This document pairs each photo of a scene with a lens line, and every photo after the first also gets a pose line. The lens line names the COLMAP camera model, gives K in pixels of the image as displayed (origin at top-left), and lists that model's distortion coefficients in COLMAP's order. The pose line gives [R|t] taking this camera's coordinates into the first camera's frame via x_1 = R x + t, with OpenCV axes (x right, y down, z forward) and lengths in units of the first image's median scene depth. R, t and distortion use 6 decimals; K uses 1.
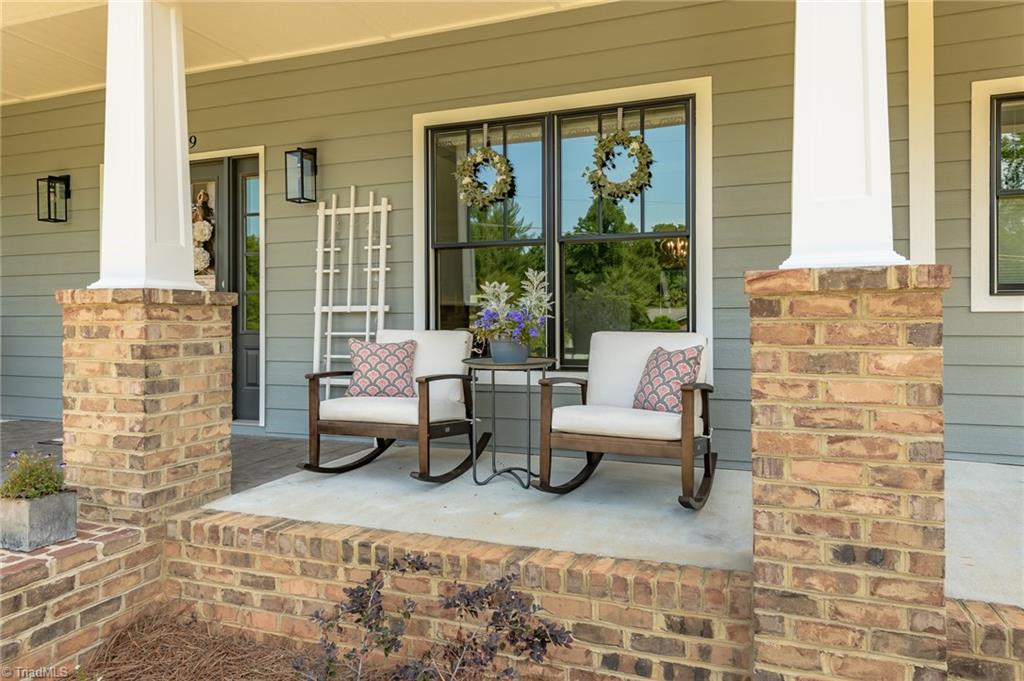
lens RADIAL K [[726.8, 0, 508.9], [0, 726.8, 322.4], [0, 0, 1]] dist [0.034420, -0.035602]
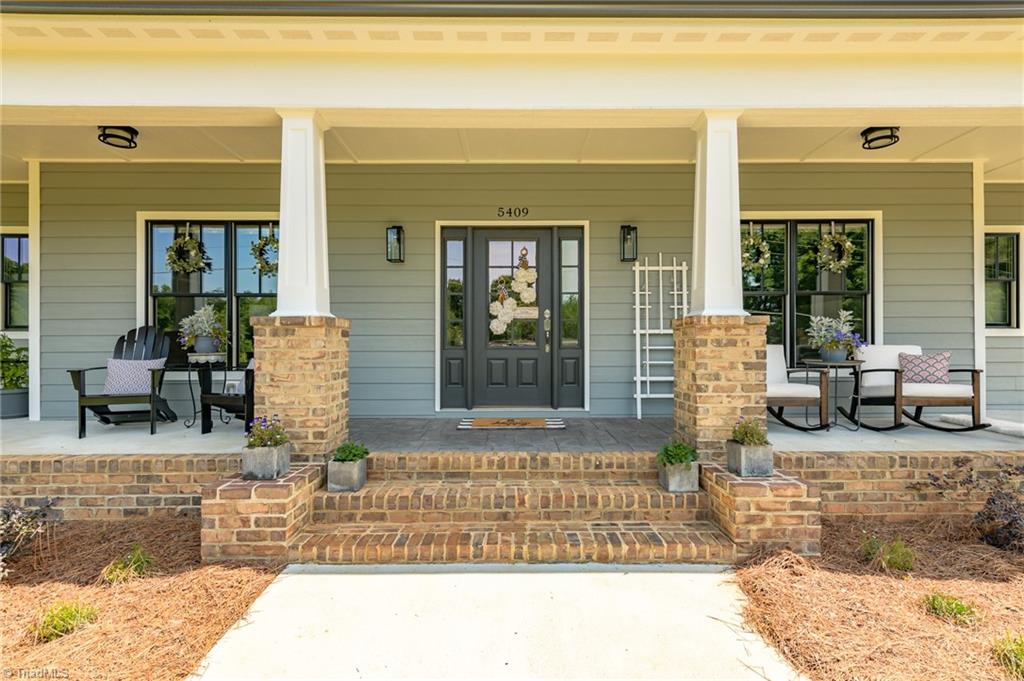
lens RADIAL K [[523.3, 0, 535.6], [0, 523.3, 344.9], [0, 0, 1]] dist [0.014118, -0.007723]
pose [[0.926126, 0.002063, 0.377209, -1.377101], [-0.000416, 0.999990, -0.004446, 0.023160], [-0.377215, 0.003961, 0.926117, 0.101385]]
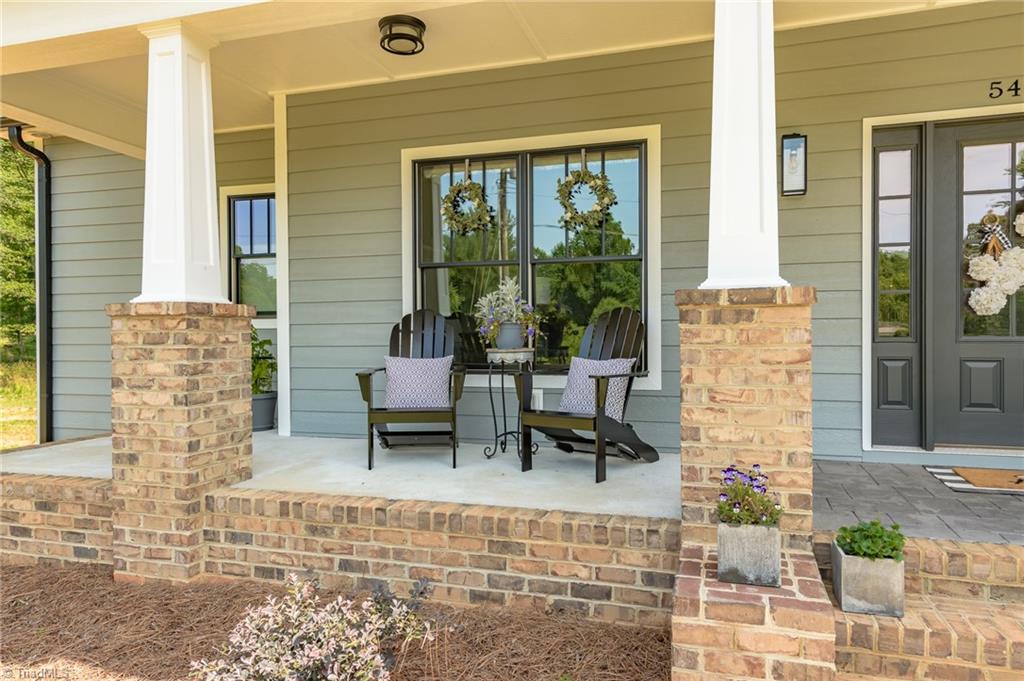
lens RADIAL K [[730.7, 0, 512.0], [0, 730.7, 340.5], [0, 0, 1]] dist [0.037460, -0.032822]
pose [[0.998813, -0.003560, 0.048578, -1.772195], [0.003175, 0.999963, 0.007991, 0.012682], [-0.048605, -0.007827, 0.998787, 0.468631]]
